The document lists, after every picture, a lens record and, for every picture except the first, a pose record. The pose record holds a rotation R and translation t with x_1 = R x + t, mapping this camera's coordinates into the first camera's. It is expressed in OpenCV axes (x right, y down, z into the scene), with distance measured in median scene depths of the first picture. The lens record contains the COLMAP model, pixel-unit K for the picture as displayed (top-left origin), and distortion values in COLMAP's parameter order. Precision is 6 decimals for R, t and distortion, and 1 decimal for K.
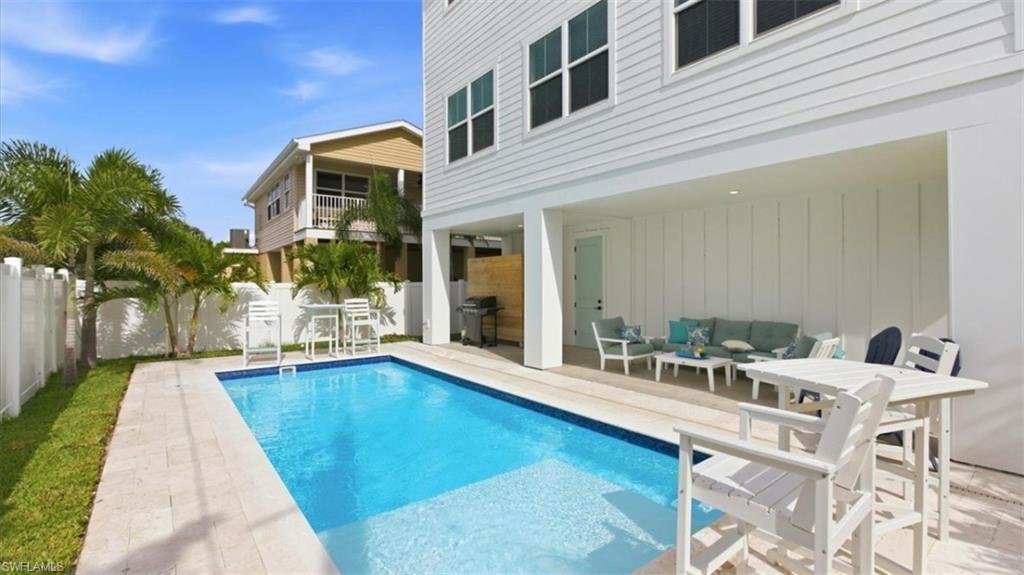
lens RADIAL K [[458.5, 0, 516.9], [0, 458.5, 282.7], [0, 0, 1]] dist [0.000550, 0.000084]
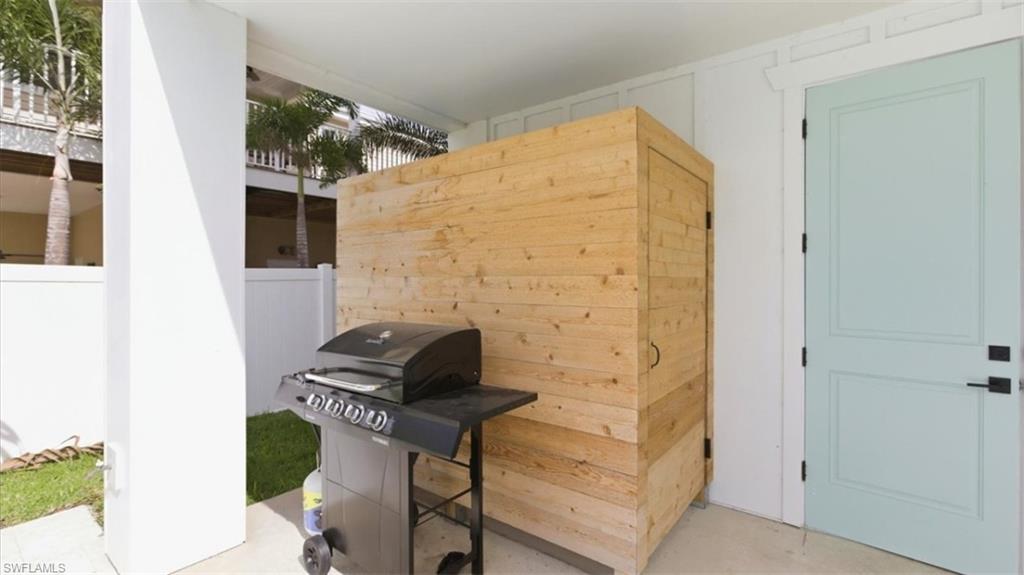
lens RADIAL K [[458.5, 0, 516.9], [0, 458.5, 282.7], [0, 0, 1]] dist [0.000550, 0.000084]
pose [[0.968404, 0.004549, 0.249344, -0.080325], [-0.006517, 0.999954, 0.007068, 0.007717], [-0.249300, -0.008470, 0.968389, 0.780355]]
